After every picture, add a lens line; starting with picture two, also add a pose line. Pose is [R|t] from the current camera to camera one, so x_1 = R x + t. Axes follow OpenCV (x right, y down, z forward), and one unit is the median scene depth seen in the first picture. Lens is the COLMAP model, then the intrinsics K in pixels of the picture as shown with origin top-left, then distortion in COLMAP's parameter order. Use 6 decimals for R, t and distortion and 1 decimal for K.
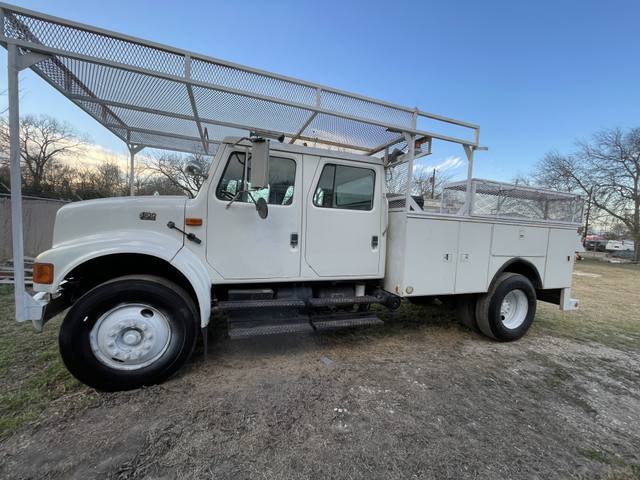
lens RADIAL K [[255.9, 0, 315.5], [0, 255.9, 239.9], [0, 0, 1]] dist [-0.003751, -0.000396]
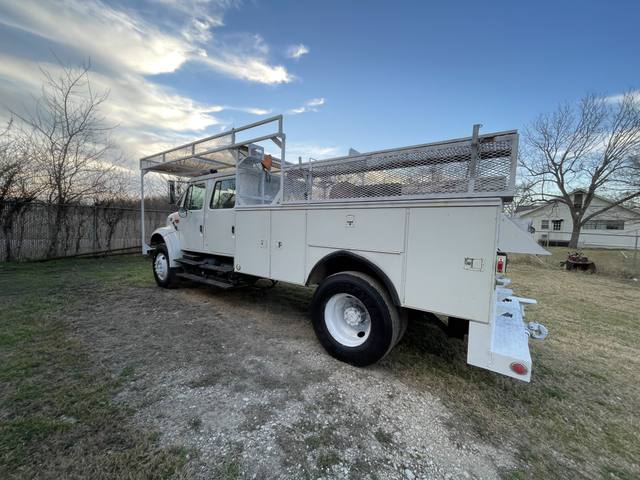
lens RADIAL K [[255.9, 0, 314.4], [0, 255.9, 240.0], [0, 0, 1]] dist [-0.003751, -0.000396]
pose [[0.564560, 0.012999, -0.825290, 1.569970], [-0.041925, 0.999037, -0.012944, 0.057967], [0.824326, 0.041908, 0.564561, 0.564009]]
